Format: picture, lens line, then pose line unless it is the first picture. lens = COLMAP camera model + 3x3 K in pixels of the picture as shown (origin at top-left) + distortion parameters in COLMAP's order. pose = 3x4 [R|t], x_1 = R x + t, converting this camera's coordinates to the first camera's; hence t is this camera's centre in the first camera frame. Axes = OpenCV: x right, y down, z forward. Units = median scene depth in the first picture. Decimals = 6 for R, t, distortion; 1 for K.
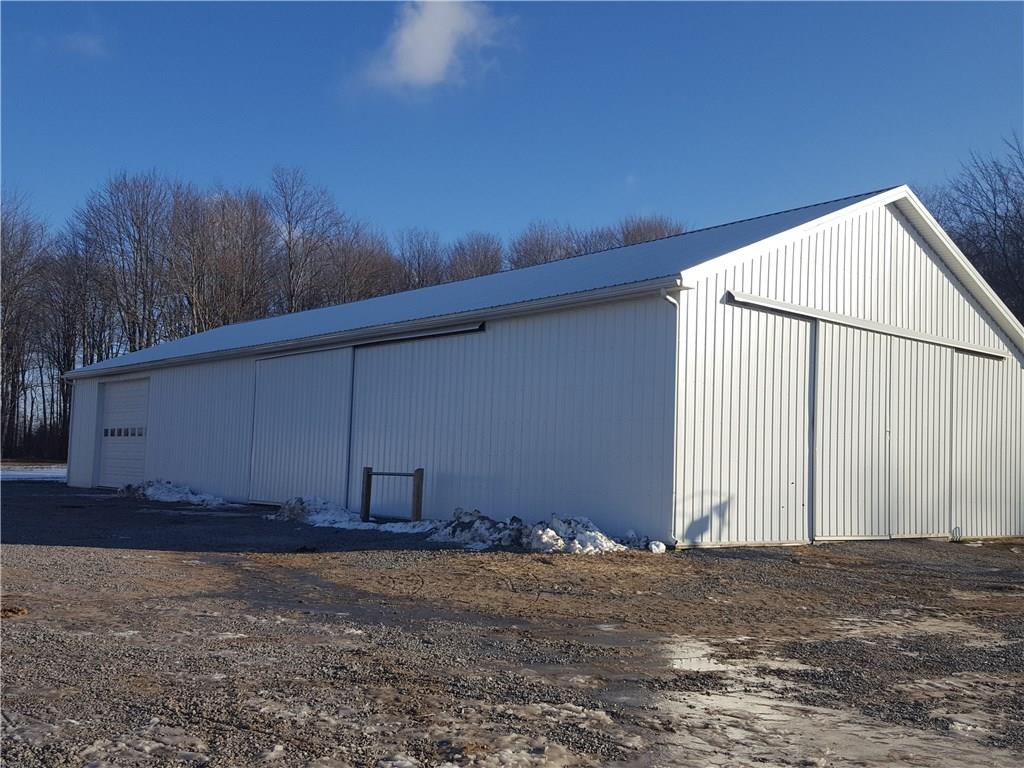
lens RADIAL K [[1030.7, 0, 510.9], [0, 1030.7, 407.3], [0, 0, 1]] dist [0.171605, -0.276479]
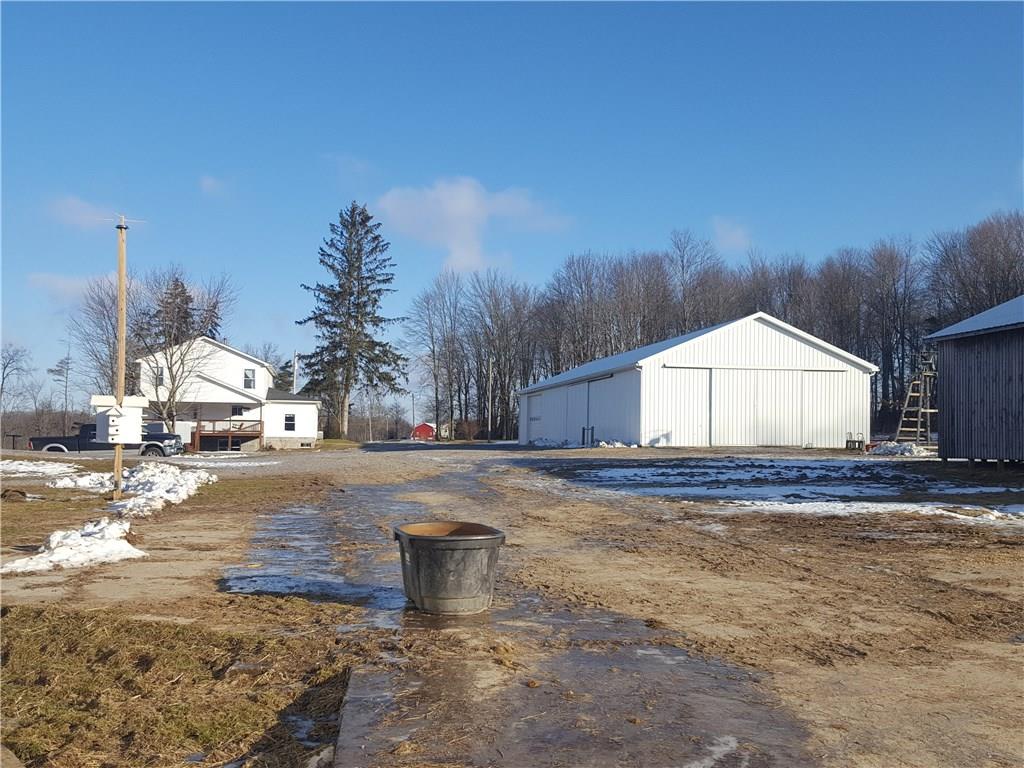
lens RADIAL K [[1030.7, 0, 510.9], [0, 1030.7, 407.3], [0, 0, 1]] dist [0.171605, -0.276479]
pose [[0.881391, -0.044531, -0.470284, 1.059985], [0.051692, 0.998660, 0.002317, -0.012240], [0.469550, -0.026353, 0.882512, -1.636537]]
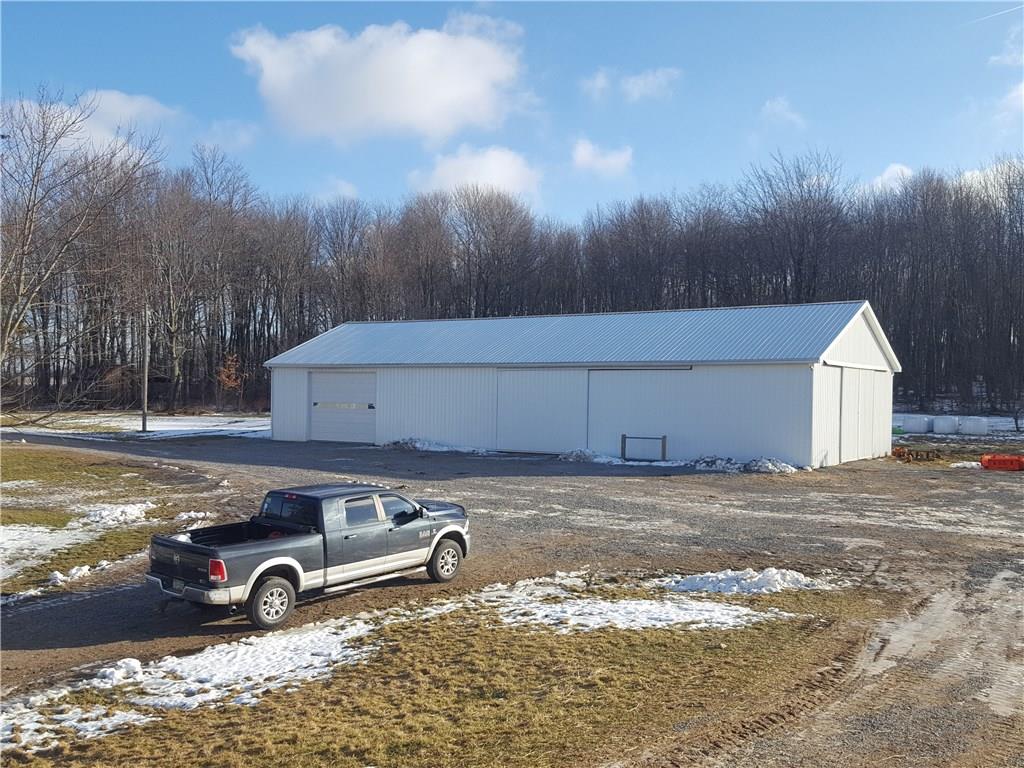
lens RADIAL K [[1030.7, 0, 510.9], [0, 1030.7, 407.3], [0, 0, 1]] dist [0.171605, -0.276479]
pose [[0.960763, -0.026717, 0.276079, -0.966501], [0.003134, 0.996332, 0.085512, -0.179693], [-0.277351, -0.081291, 0.957323, -0.923855]]
